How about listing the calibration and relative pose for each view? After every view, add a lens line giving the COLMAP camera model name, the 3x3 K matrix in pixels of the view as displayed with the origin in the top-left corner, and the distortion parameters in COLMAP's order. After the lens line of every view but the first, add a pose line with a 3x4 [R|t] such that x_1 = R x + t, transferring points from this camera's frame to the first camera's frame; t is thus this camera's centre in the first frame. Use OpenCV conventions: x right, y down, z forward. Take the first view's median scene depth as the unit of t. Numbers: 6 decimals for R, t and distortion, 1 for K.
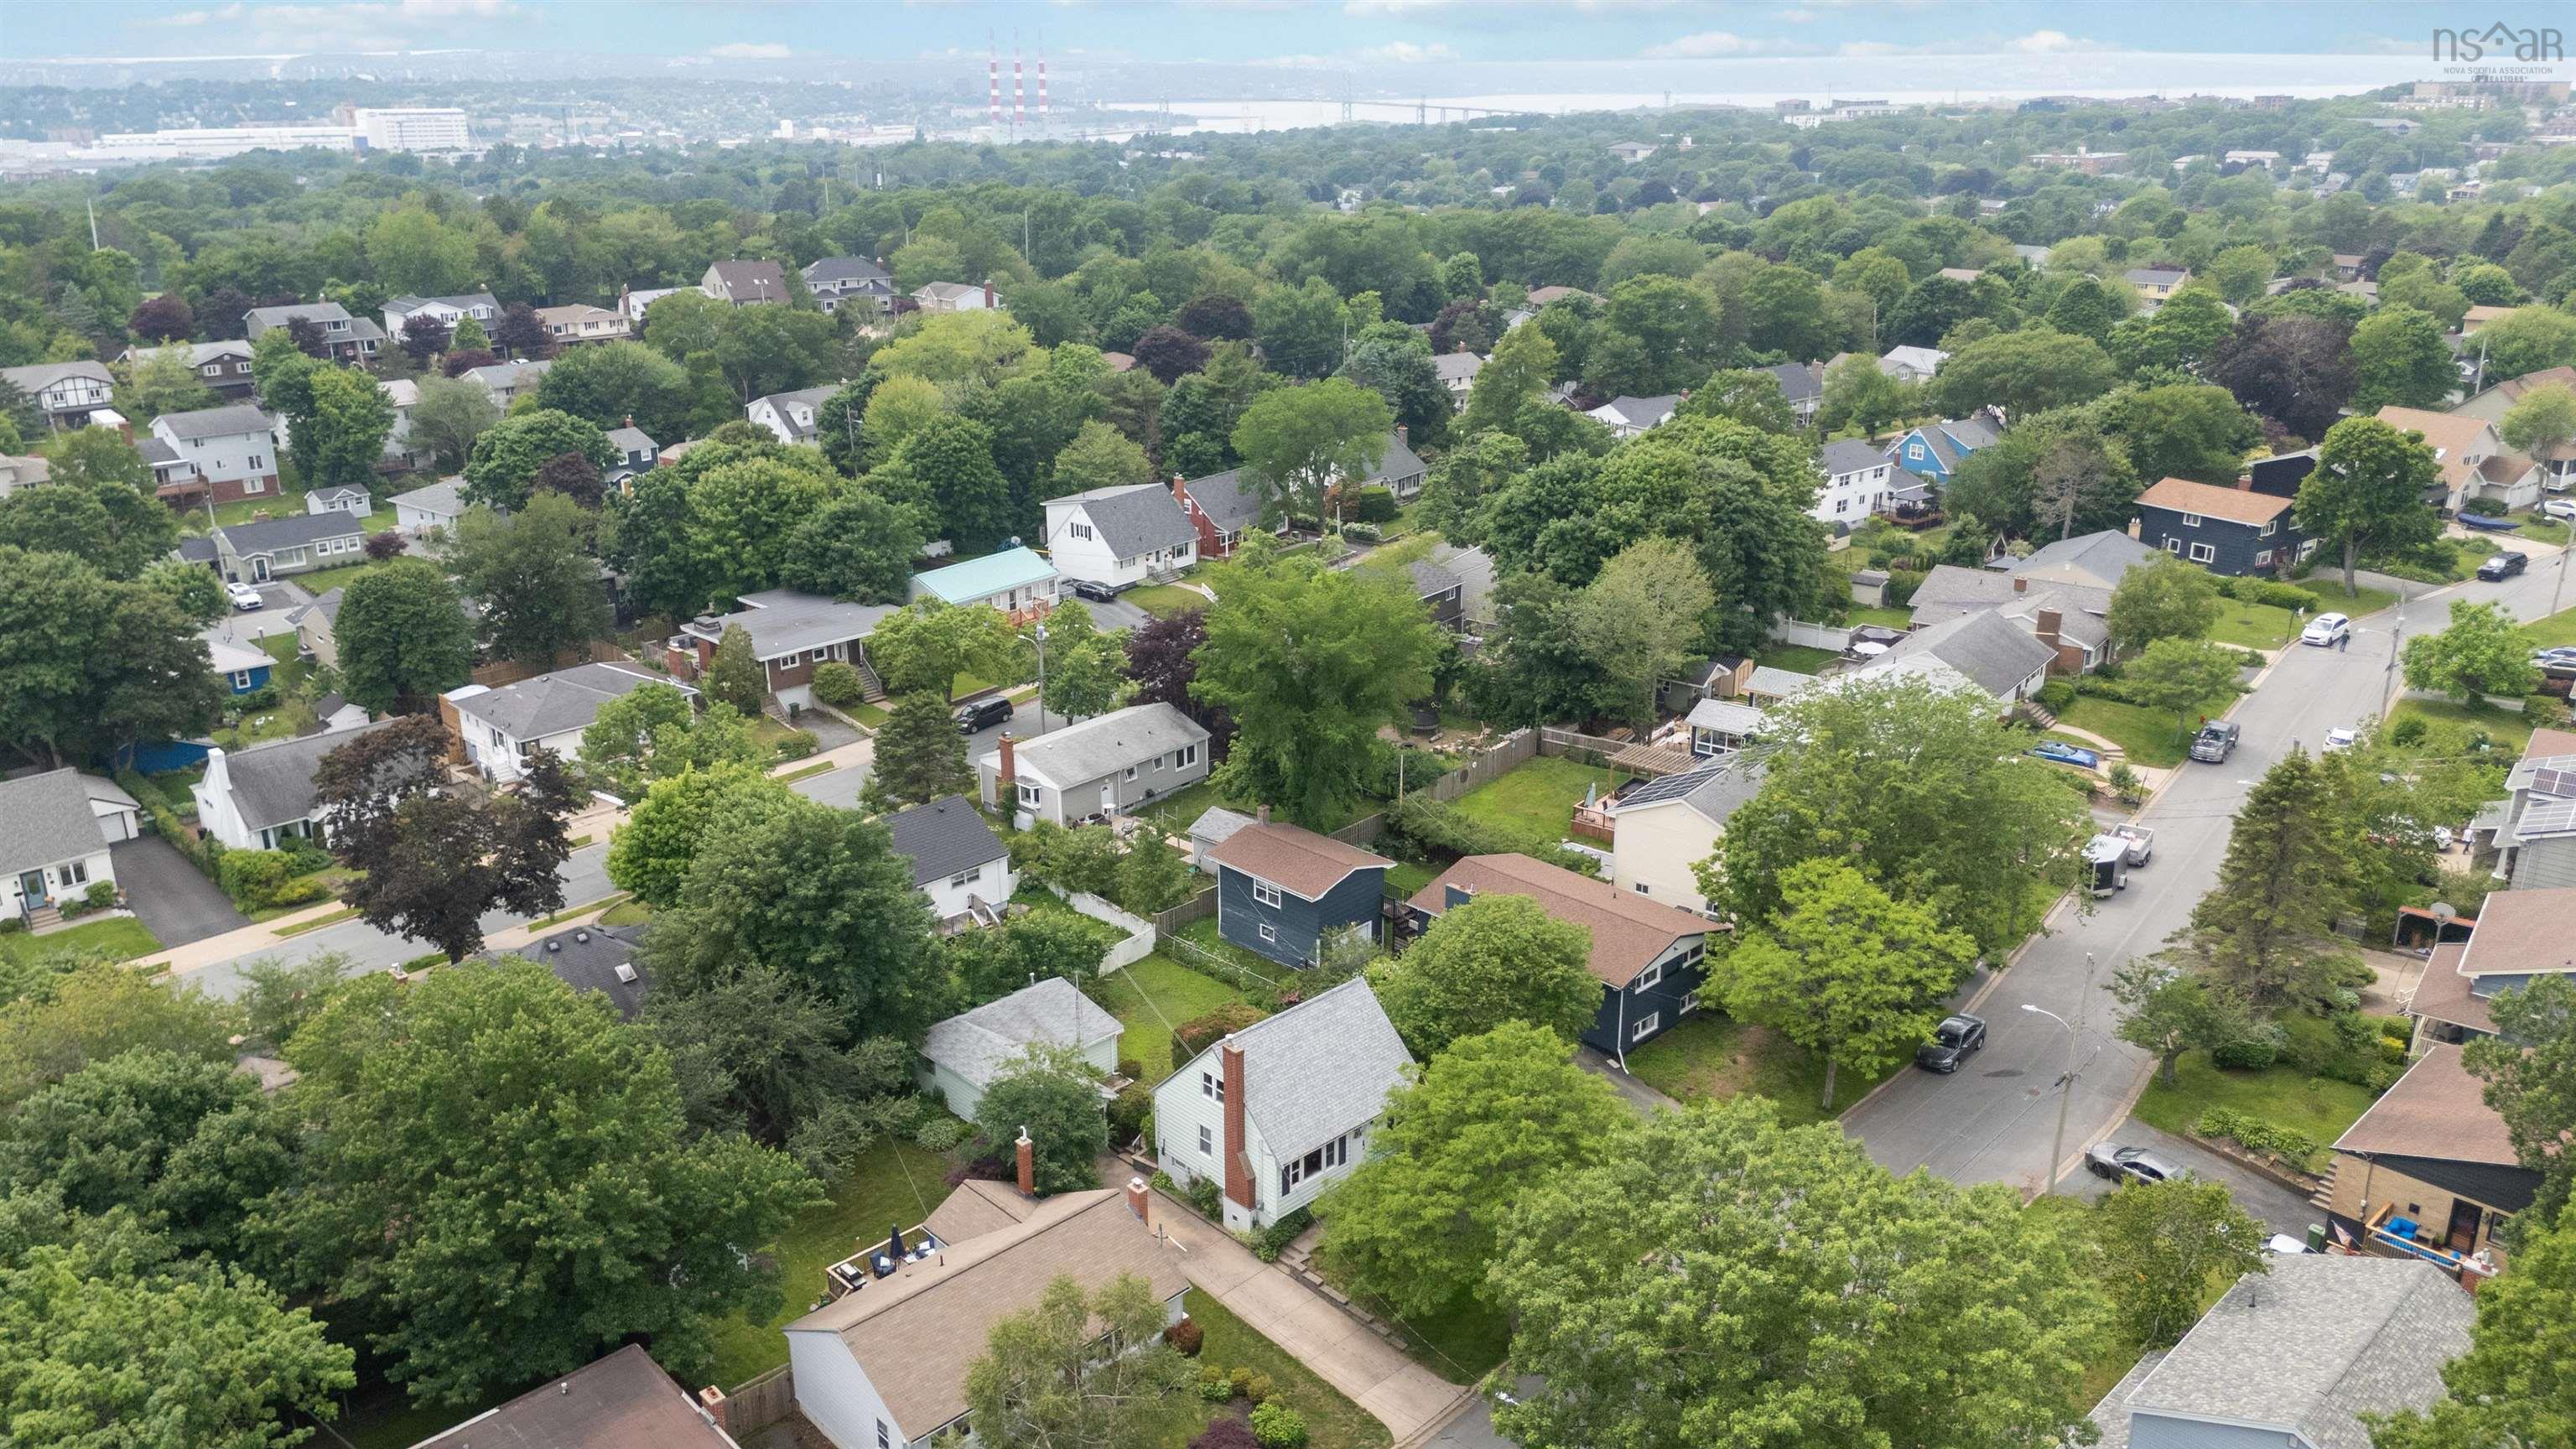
lens RADIAL K [[1865.0, 0, 1292.1], [0, 1865.0, 711.9], [0, 0, 1]] dist [0.014492, -0.015008]
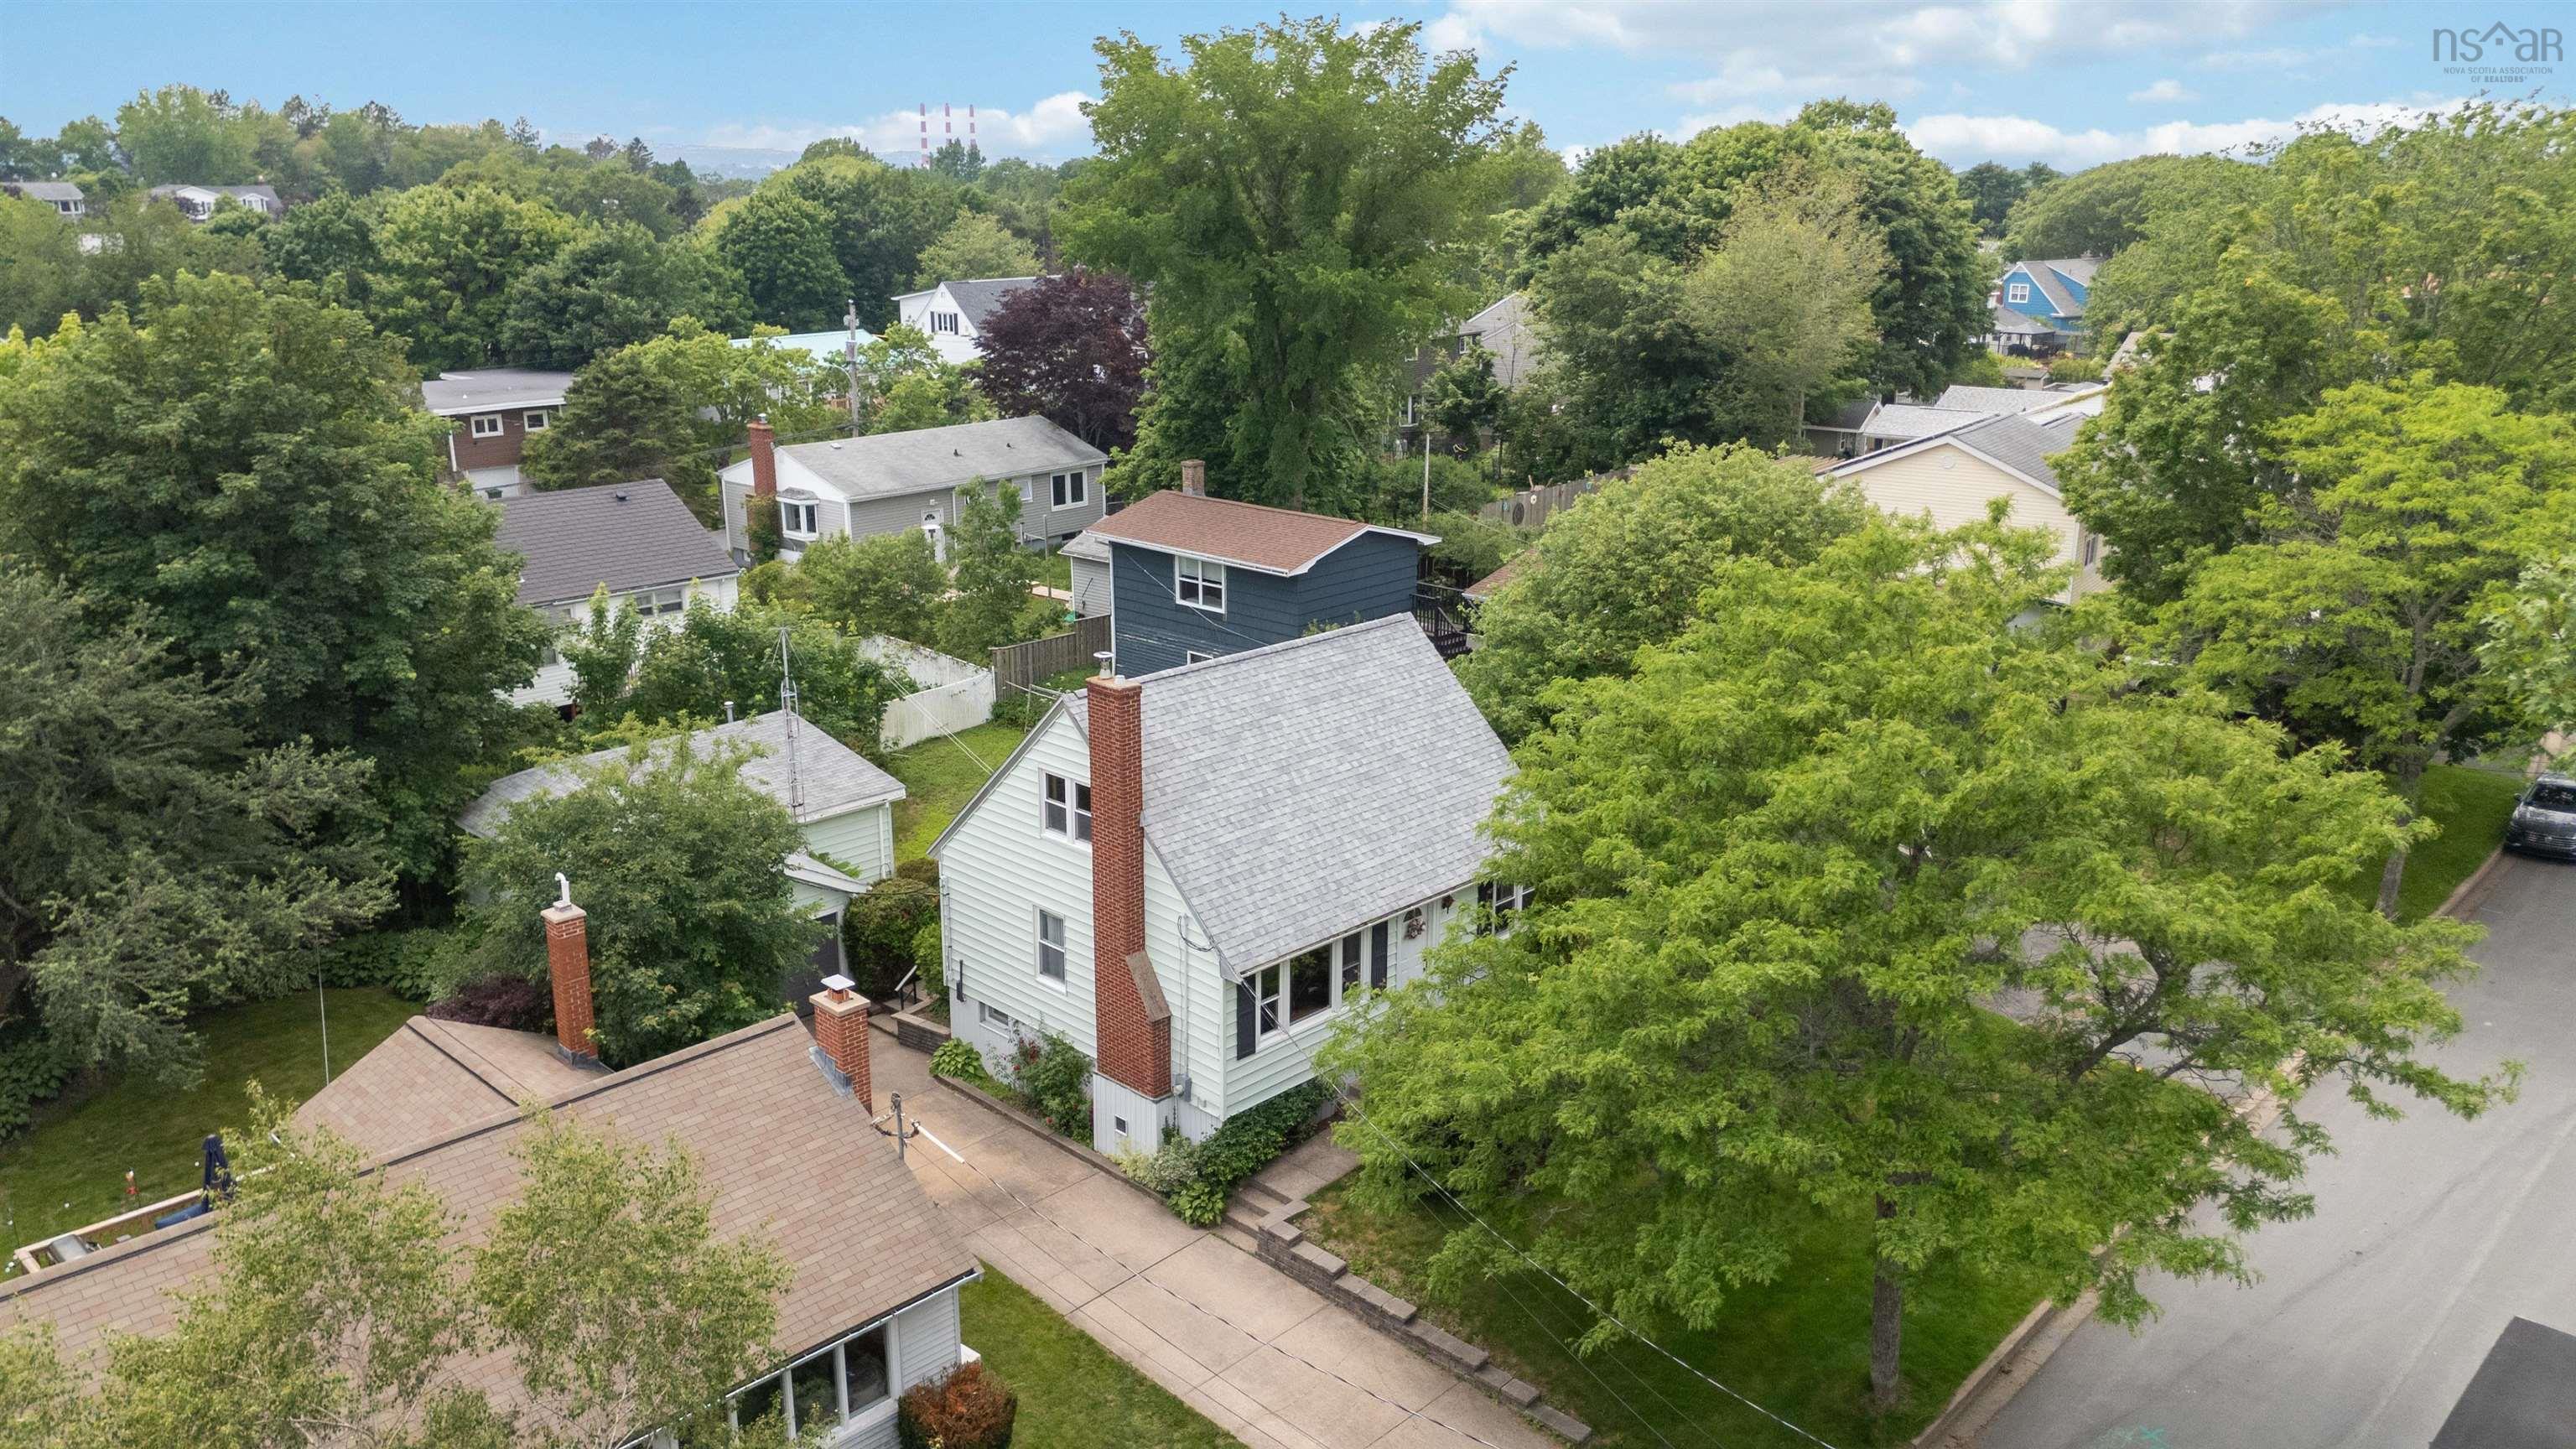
lens RADIAL K [[1865.0, 0, 1290.1], [0, 1865.0, 734.4], [0, 0, 1]] dist [0.014492, -0.015008]
pose [[0.999439, -0.002879, 0.033356, -0.006592], [0.004230, 0.999171, -0.040487, 0.194328], [-0.033212, 0.040606, 0.998623, 0.563894]]
